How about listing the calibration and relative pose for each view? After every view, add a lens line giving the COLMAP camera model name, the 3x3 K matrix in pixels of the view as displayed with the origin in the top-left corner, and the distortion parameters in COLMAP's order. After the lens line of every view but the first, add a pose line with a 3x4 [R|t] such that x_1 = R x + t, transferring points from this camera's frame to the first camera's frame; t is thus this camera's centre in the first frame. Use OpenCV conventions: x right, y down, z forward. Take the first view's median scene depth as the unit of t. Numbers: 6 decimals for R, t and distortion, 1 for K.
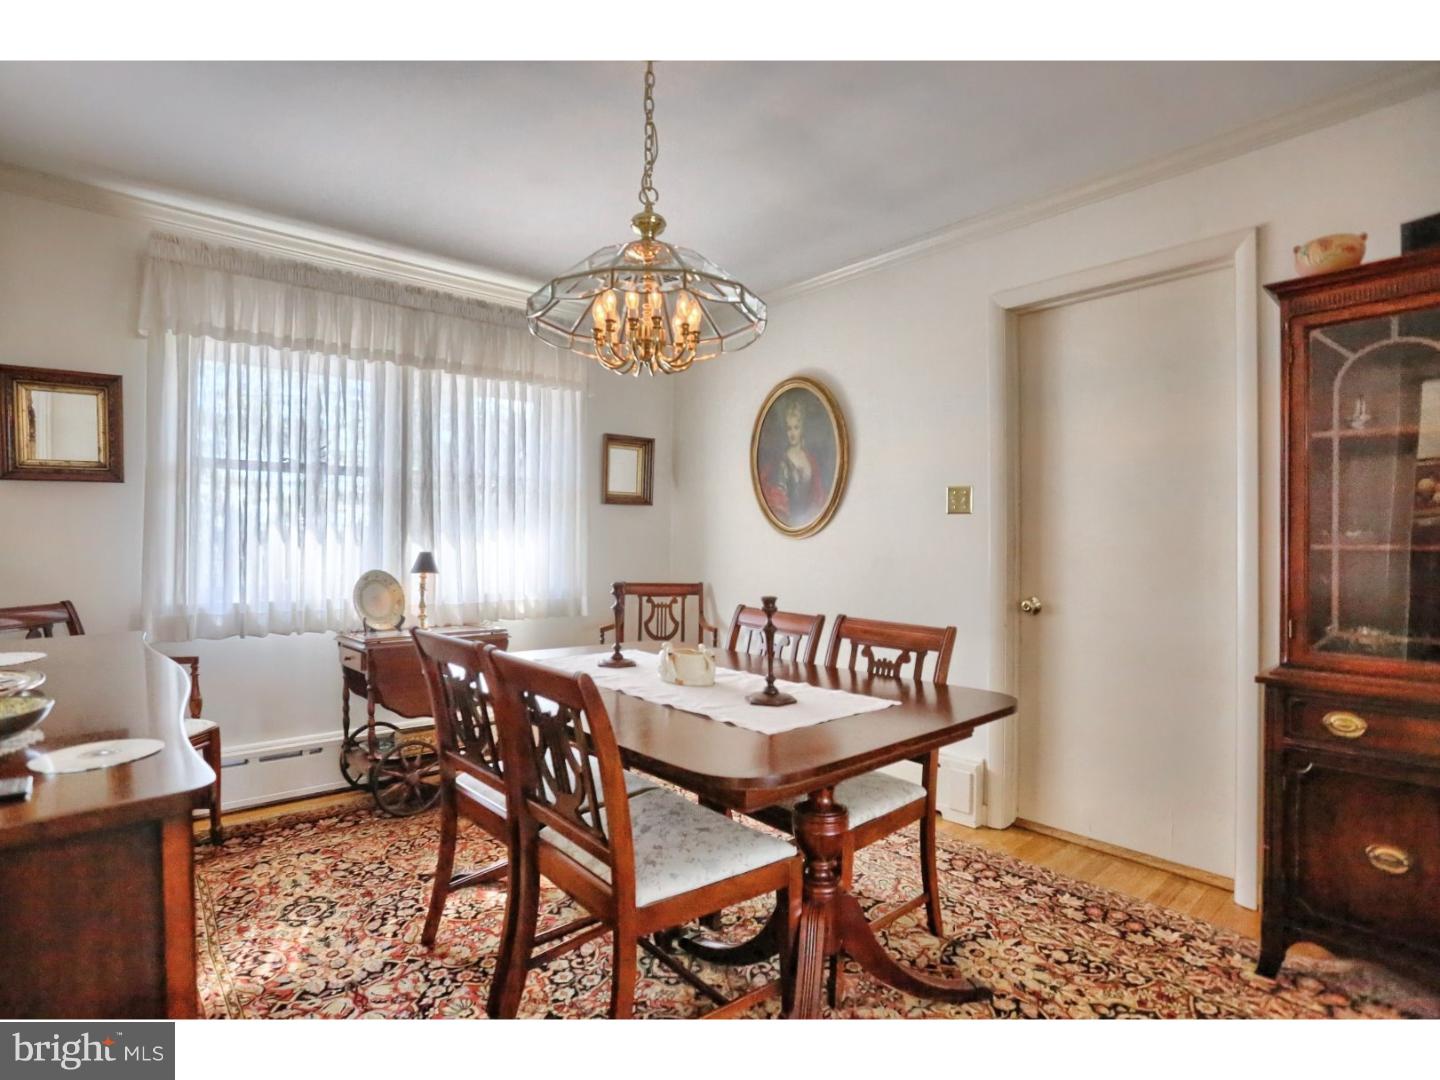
lens RADIAL K [[700.9, 0, 759.3], [0, 700.9, 537.9], [0, 0, 1]] dist [-0.046711, 0.011920]
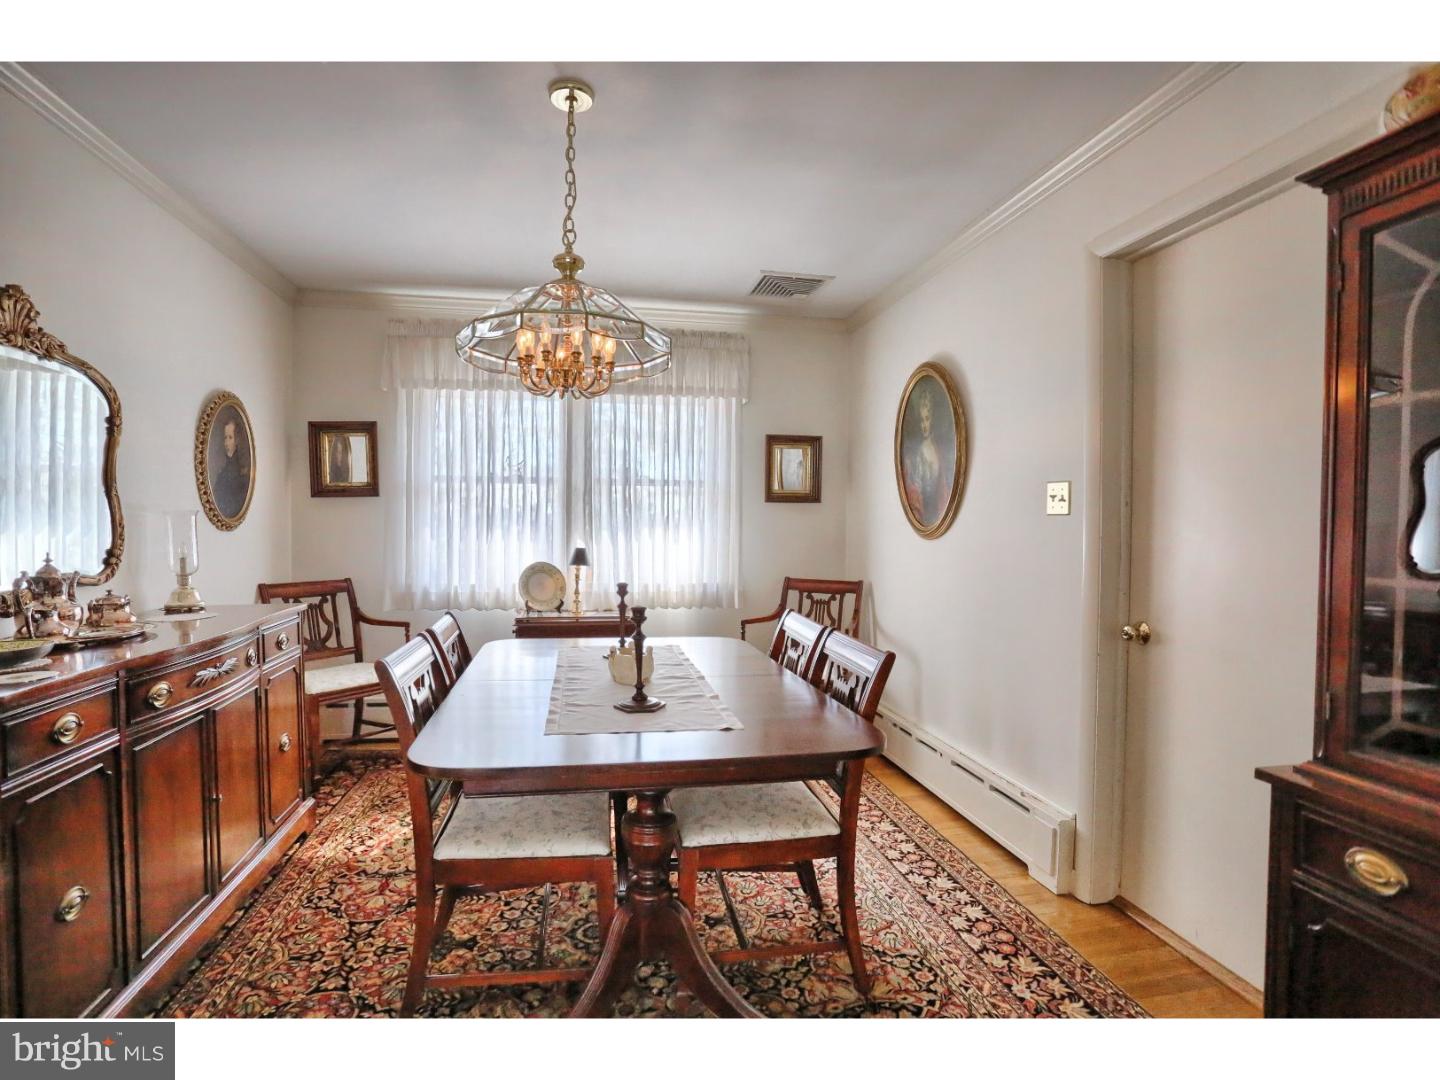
lens RADIAL K [[700.9, 0, 752.2], [0, 700.9, 537.6], [0, 0, 1]] dist [-0.046711, 0.011920]
pose [[0.865783, 0.013212, -0.500245, 0.403934], [-0.003573, 0.999789, 0.020223, -0.023797], [0.500407, -0.015722, 0.865648, 0.112142]]
